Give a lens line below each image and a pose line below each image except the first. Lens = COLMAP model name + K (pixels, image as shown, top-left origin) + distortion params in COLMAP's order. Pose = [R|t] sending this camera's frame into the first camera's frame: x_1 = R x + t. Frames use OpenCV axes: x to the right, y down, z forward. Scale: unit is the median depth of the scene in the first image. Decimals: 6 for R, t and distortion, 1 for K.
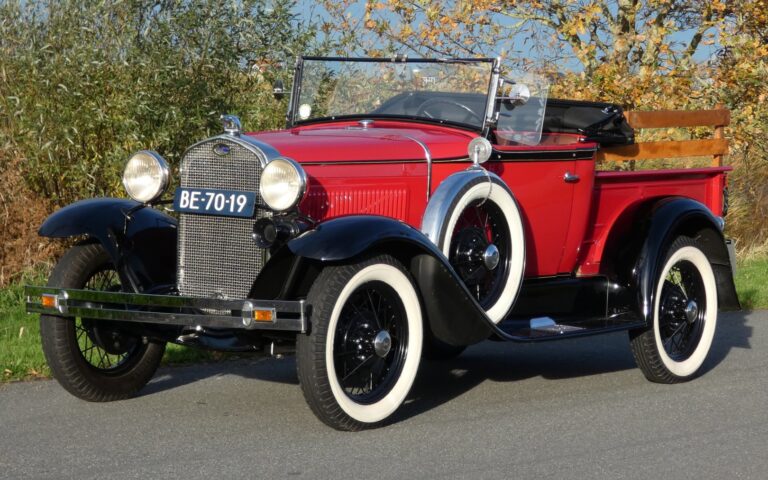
lens RADIAL K [[2251.1, 0, 384.0], [0, 2251.1, 240.0], [0, 0, 1]] dist [0.135300, -0.230078]
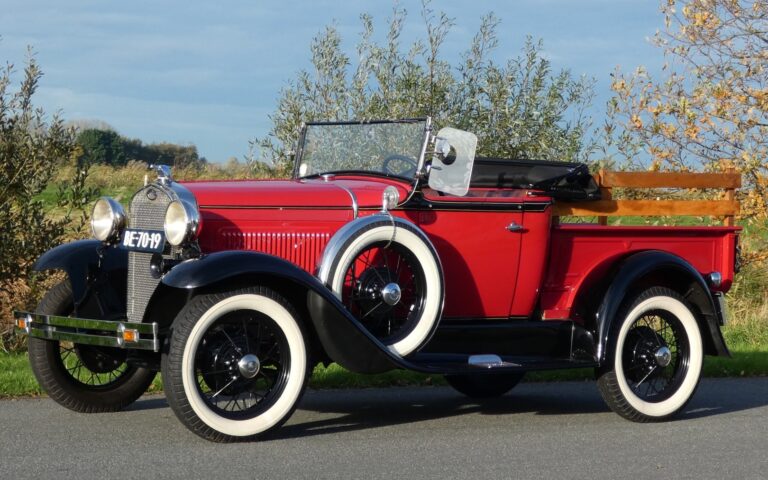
lens RADIAL K [[1770.6, 0, 384.0], [0, 1770.6, 240.0], [0, 0, 1]] dist [-0.020519, 0.154347]
pose [[0.950174, 0.007843, -0.311622, 0.319899], [-0.023718, 0.998605, -0.047186, 0.022609], [0.310817, 0.052226, 0.949034, 0.179334]]
